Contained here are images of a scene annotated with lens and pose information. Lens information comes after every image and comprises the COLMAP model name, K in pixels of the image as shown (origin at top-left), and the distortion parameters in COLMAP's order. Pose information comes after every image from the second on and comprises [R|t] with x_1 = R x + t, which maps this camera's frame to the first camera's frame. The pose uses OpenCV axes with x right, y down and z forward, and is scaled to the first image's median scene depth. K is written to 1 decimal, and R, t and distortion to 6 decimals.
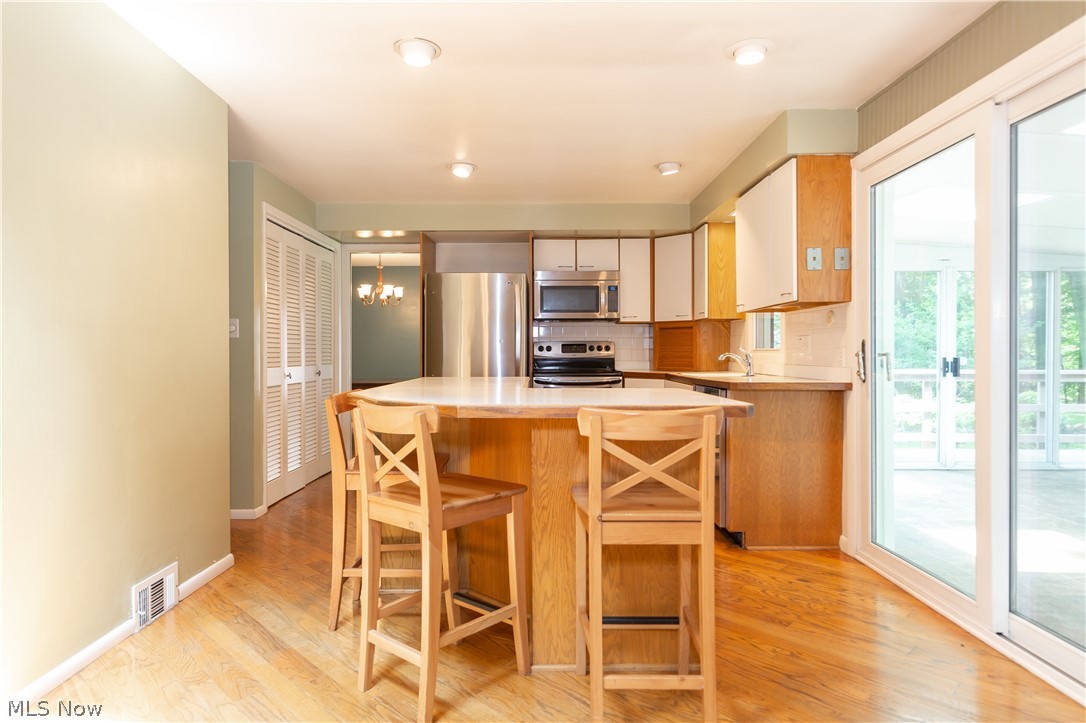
lens RADIAL K [[625.4, 0, 542.1], [0, 625.4, 357.8], [0, 0, 1]] dist [0.002498, 0.000701]
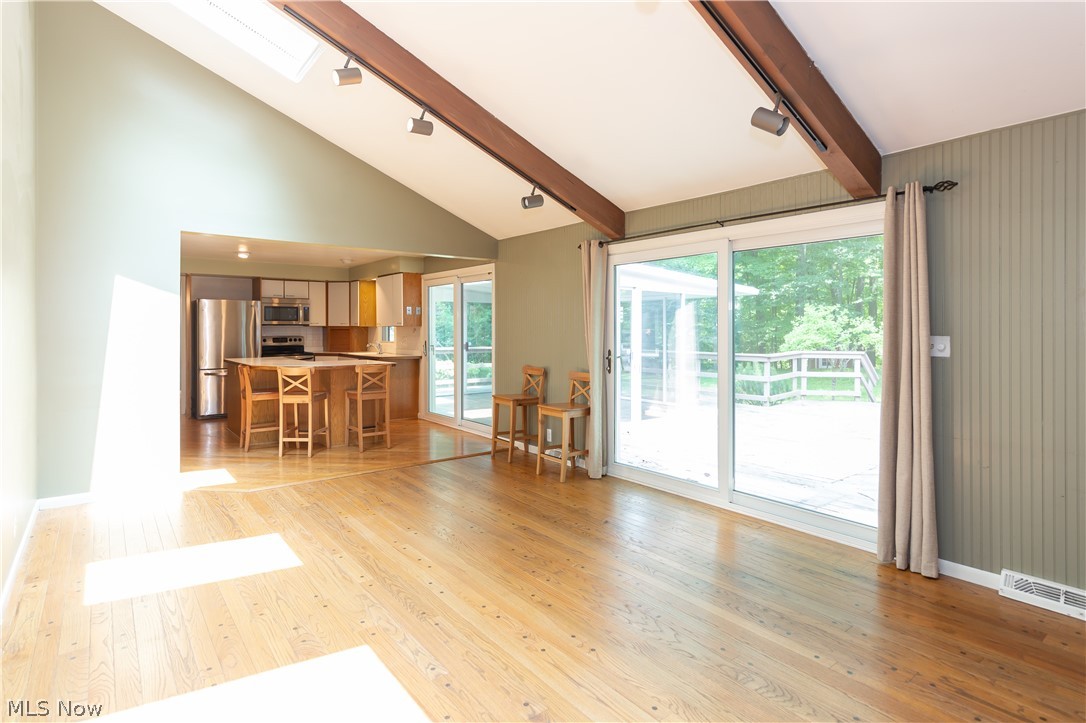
lens RADIAL K [[569.3, 0, 536.2], [0, 569.3, 329.9], [0, 0, 1]] dist [-0.000545, -0.000085]
pose [[0.793924, 0.000220, 0.608017, -0.489506], [0.003271, 0.999984, -0.004632, -0.047671], [-0.608009, 0.005667, 0.793910, -1.008600]]
